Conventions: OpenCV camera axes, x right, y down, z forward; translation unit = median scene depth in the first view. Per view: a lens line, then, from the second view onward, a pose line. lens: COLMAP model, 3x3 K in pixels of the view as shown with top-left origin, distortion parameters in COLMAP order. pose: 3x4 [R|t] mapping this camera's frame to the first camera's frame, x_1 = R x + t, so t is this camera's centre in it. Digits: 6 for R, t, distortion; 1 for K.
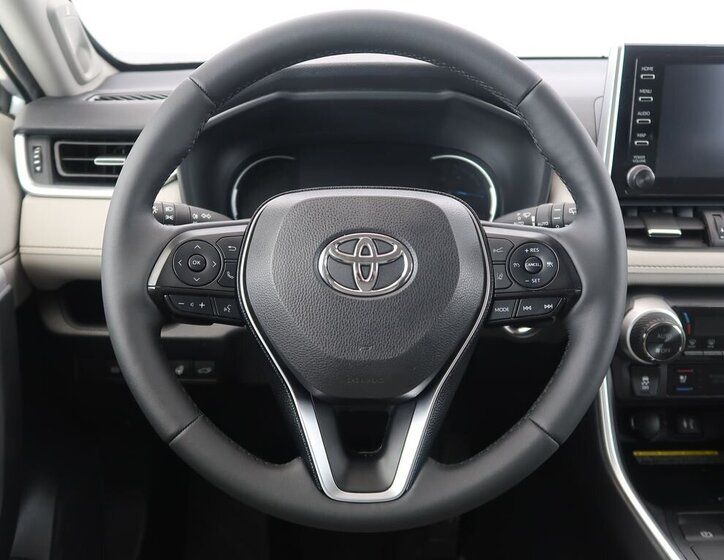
lens RADIAL K [[746.9, 0, 362.0], [0, 746.9, 280.0], [0, 0, 1]] dist [0.008347, -0.015489]
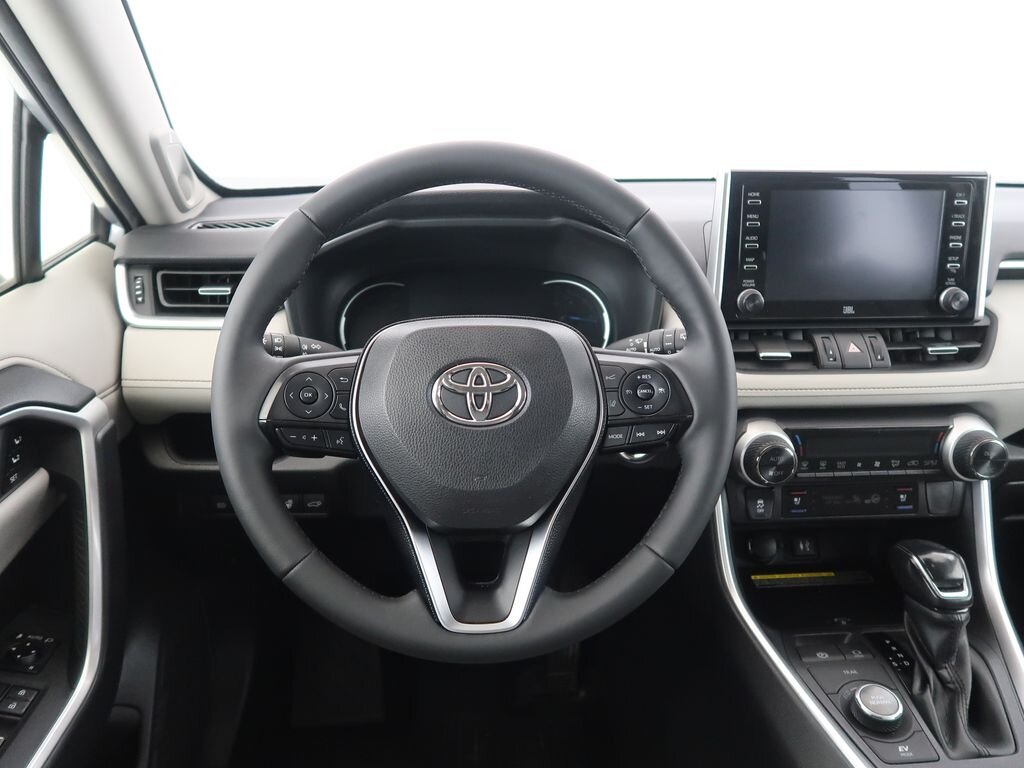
lens RADIAL K [[789.6, 0, 512.0], [0, 789.6, 384.0], [0, 0, 1]] dist [-0.028437, -0.002622]
pose [[0.998628, -0.016232, 0.049777, -0.003291], [0.017512, 0.999524, -0.025385, -0.005889], [-0.049341, 0.026222, 0.998438, -0.050832]]
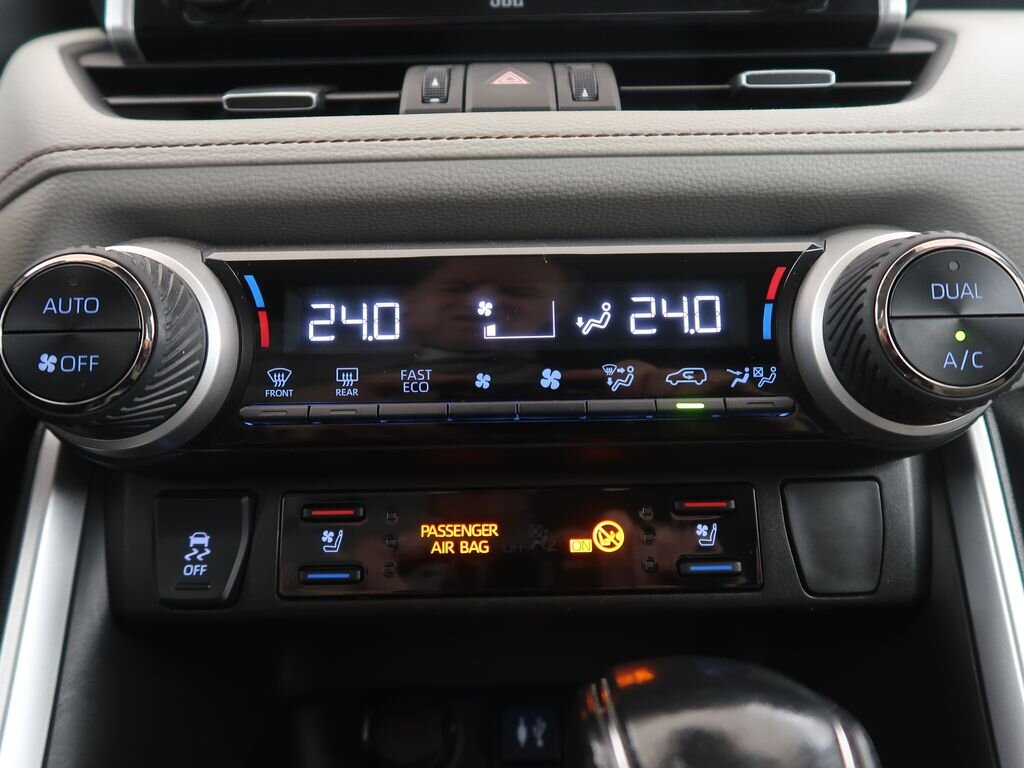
lens RADIAL K [[789.6, 0, 512.0], [0, 789.6, 384.0], [0, 0, 1]] dist [-0.028437, -0.002622]
pose [[0.999643, -0.024062, -0.011632, 0.664870], [0.019551, 0.955124, -0.295559, 0.218964], [0.018221, 0.295226, 0.955254, 0.894030]]
